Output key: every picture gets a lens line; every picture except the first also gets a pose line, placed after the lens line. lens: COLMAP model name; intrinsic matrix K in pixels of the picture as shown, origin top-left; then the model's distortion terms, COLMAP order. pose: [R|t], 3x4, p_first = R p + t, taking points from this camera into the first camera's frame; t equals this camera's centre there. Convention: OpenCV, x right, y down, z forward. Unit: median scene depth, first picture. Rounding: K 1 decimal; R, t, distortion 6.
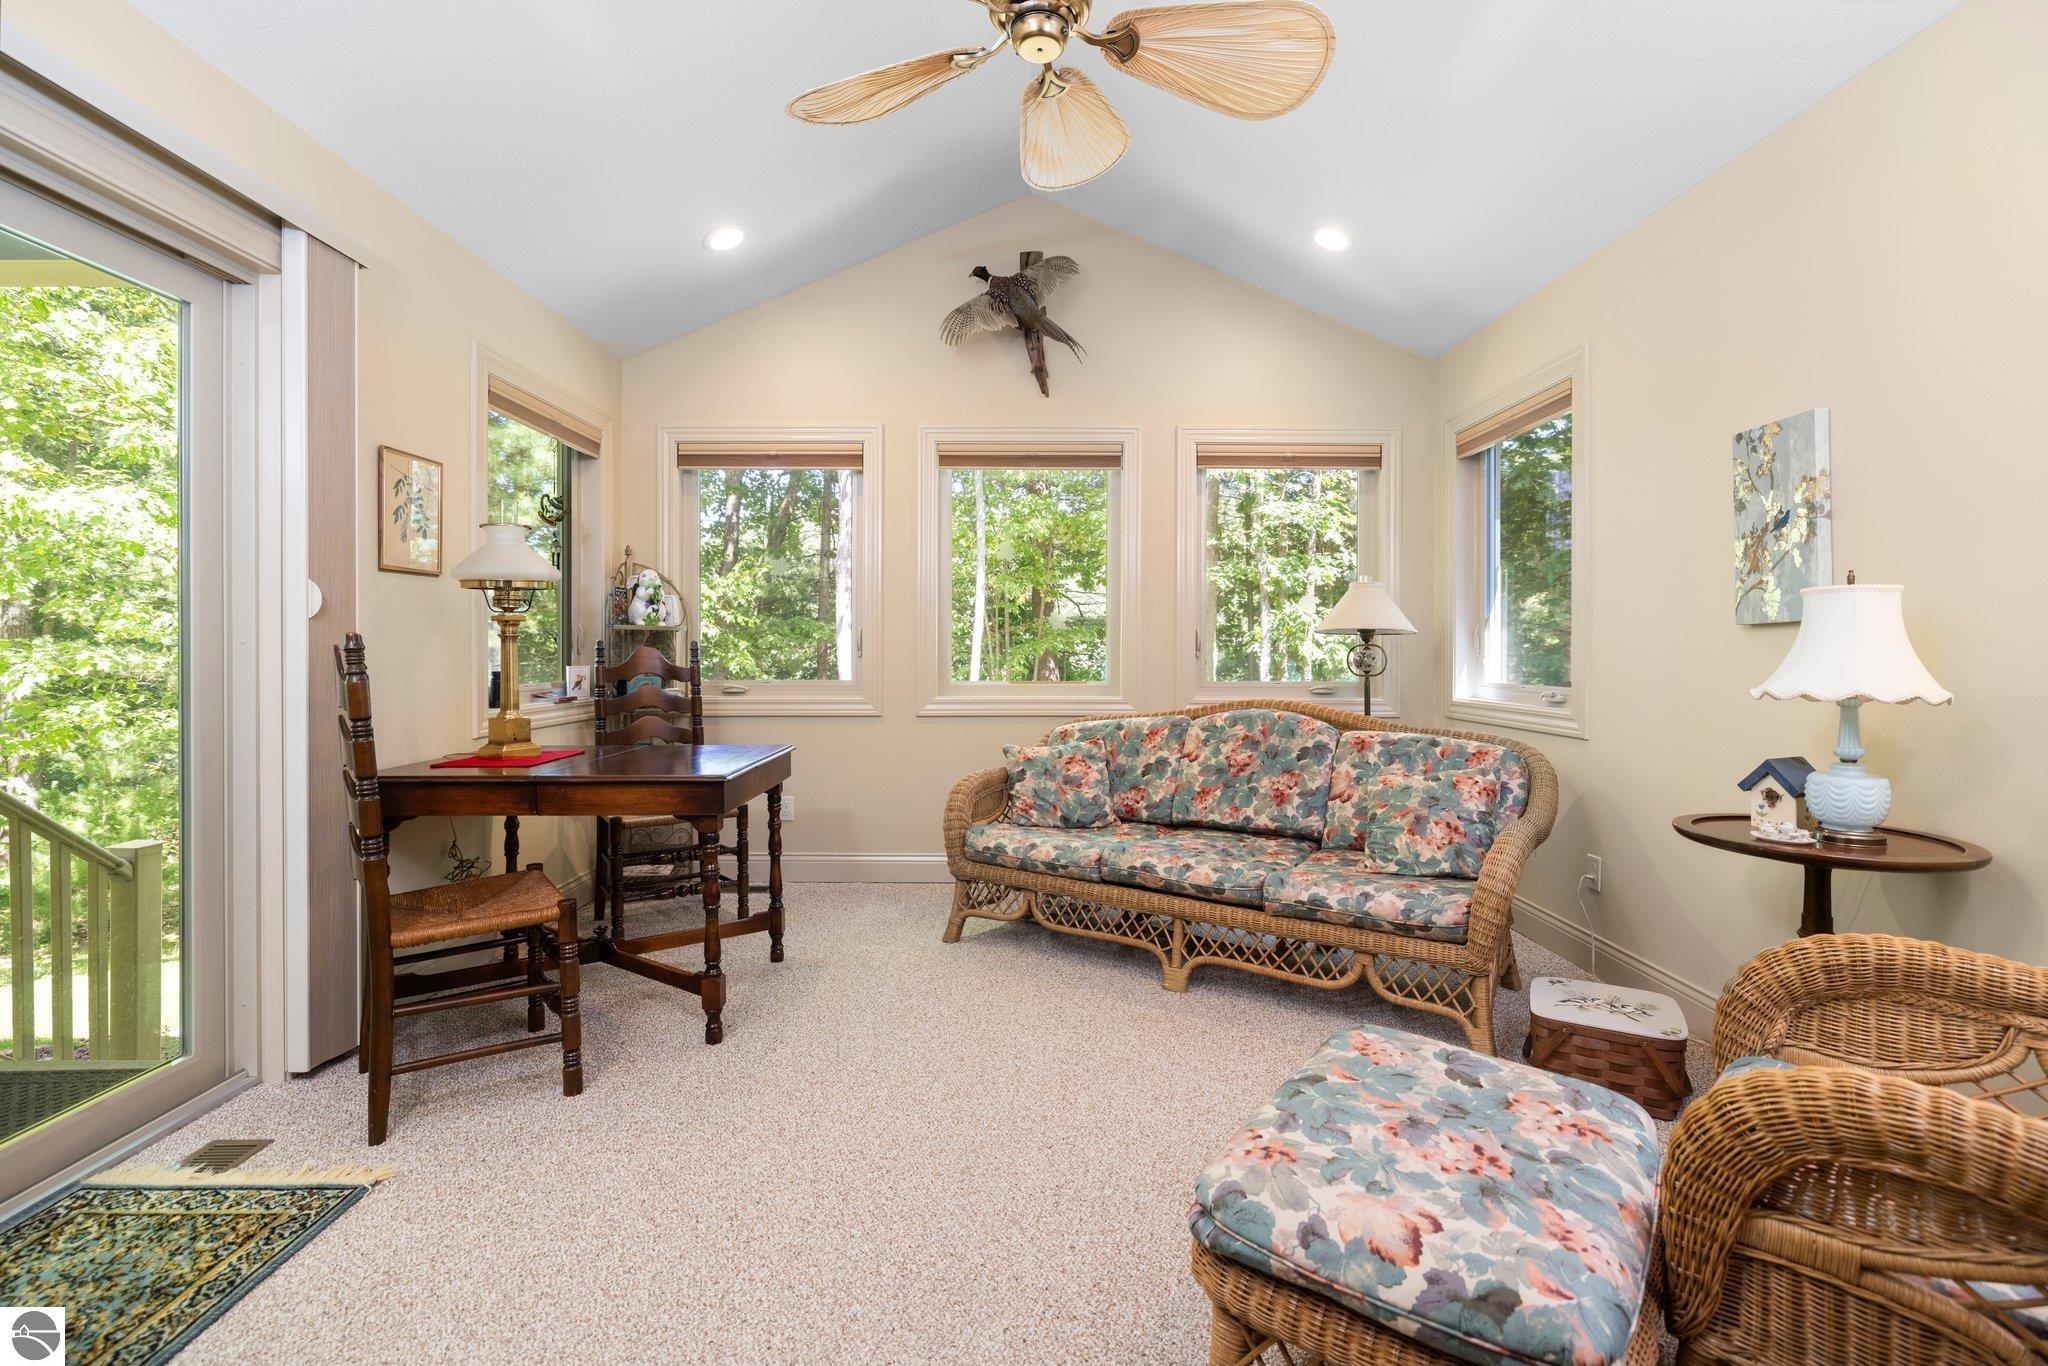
lens RADIAL K [[934.5, 0, 1023.0], [0, 934.5, 671.4], [0, 0, 1]] dist [-0.001293, 0.000189]
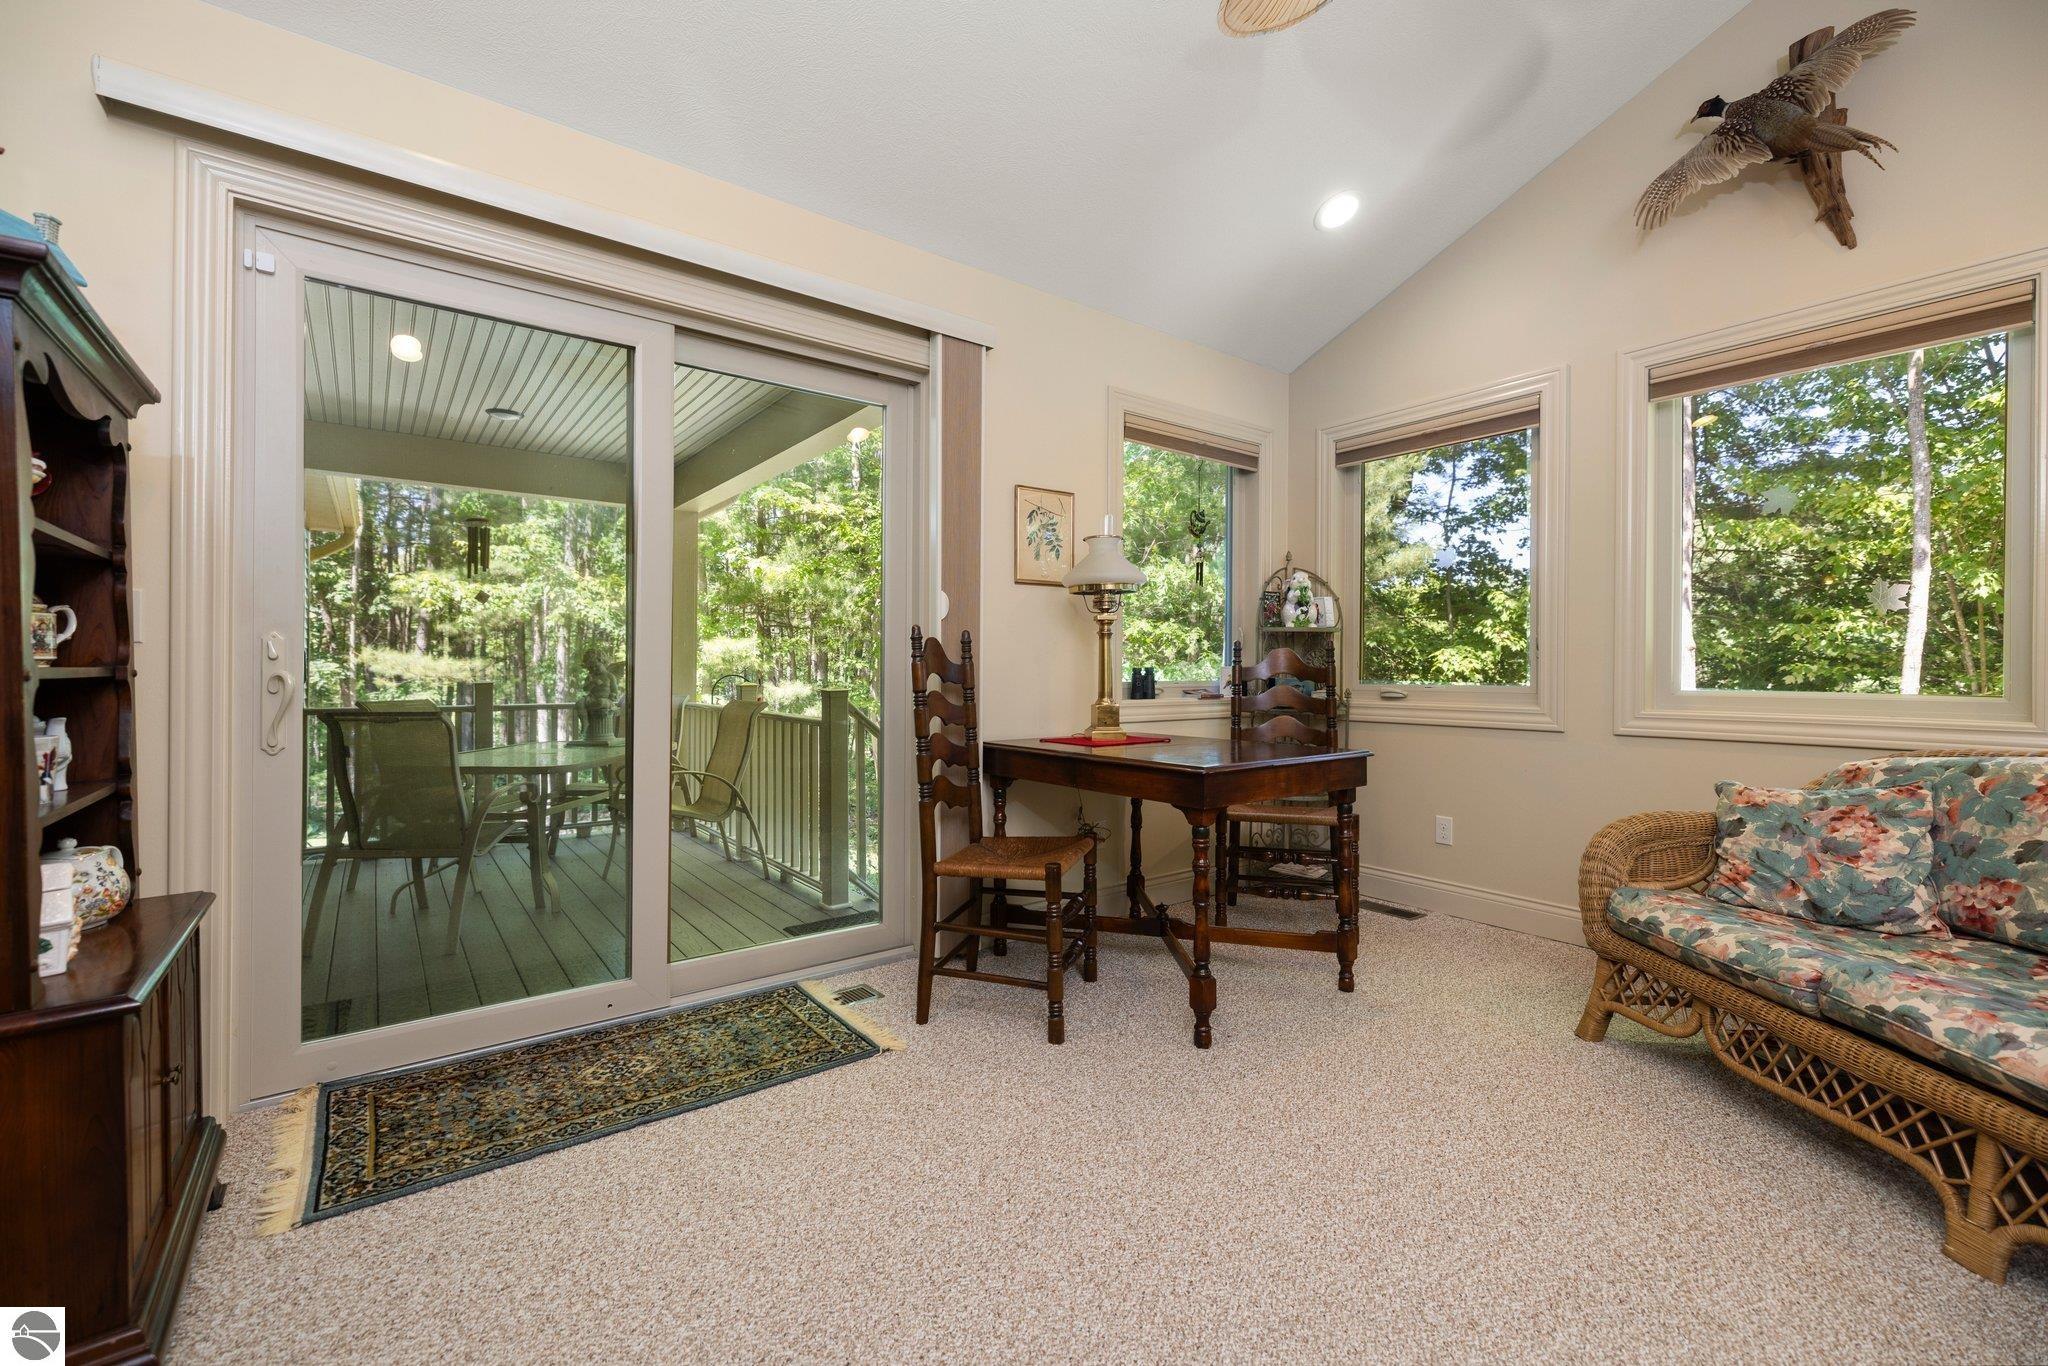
lens RADIAL K [[863.3, 0, 1020.5], [0, 863.3, 678.1], [0, 0, 1]] dist [0.000910, 0.000095]
pose [[0.592811, 0.008363, -0.805298, 0.202154], [-0.022201, 0.999736, -0.005961, 0.021100], [0.805035, 0.021412, 0.592840, 0.235381]]
